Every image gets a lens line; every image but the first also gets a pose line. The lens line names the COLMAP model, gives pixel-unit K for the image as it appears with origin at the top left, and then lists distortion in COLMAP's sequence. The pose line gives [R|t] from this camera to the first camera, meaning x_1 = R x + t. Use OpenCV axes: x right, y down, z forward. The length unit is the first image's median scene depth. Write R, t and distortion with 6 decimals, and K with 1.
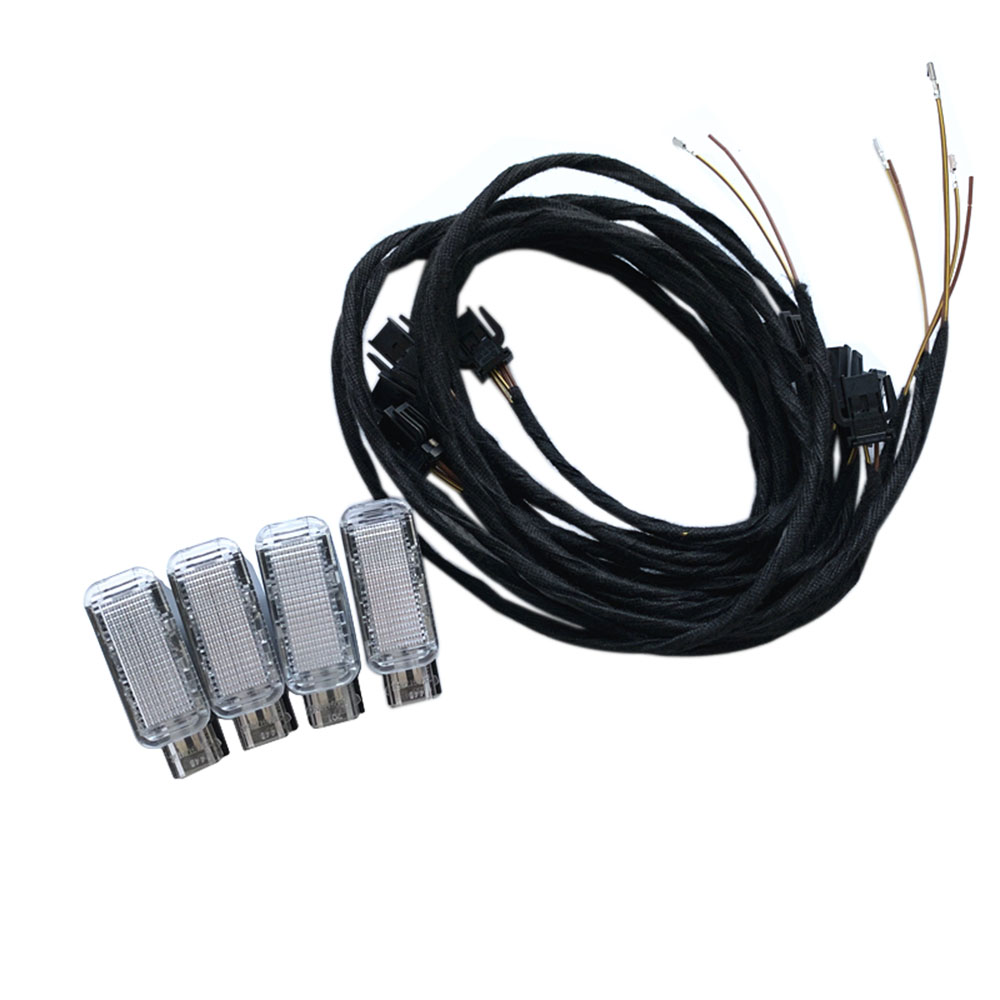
lens RADIAL K [[987.0, 0, 505.3], [0, 987.0, 500.4], [0, 0, 1]] dist [0.001993, 0.000000]
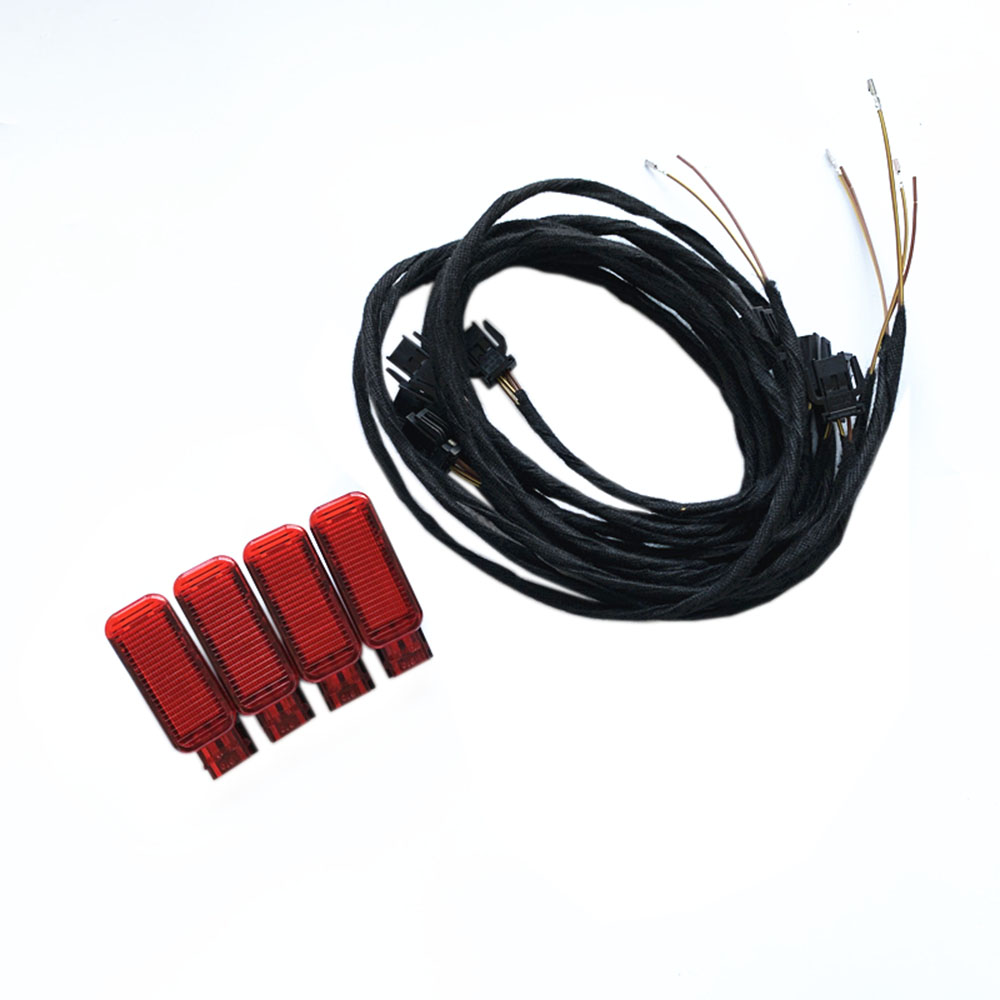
lens RADIAL K [[987.0, 0, 495.6], [0, 987.0, 500.3], [0, 0, 1]] dist [0.001993, 0.000000]
pose [[0.997787, -0.066226, 0.005872, -0.033538], [0.066392, 0.997174, -0.035161, 0.046983], [-0.003527, 0.035473, 0.999364, -0.106595]]
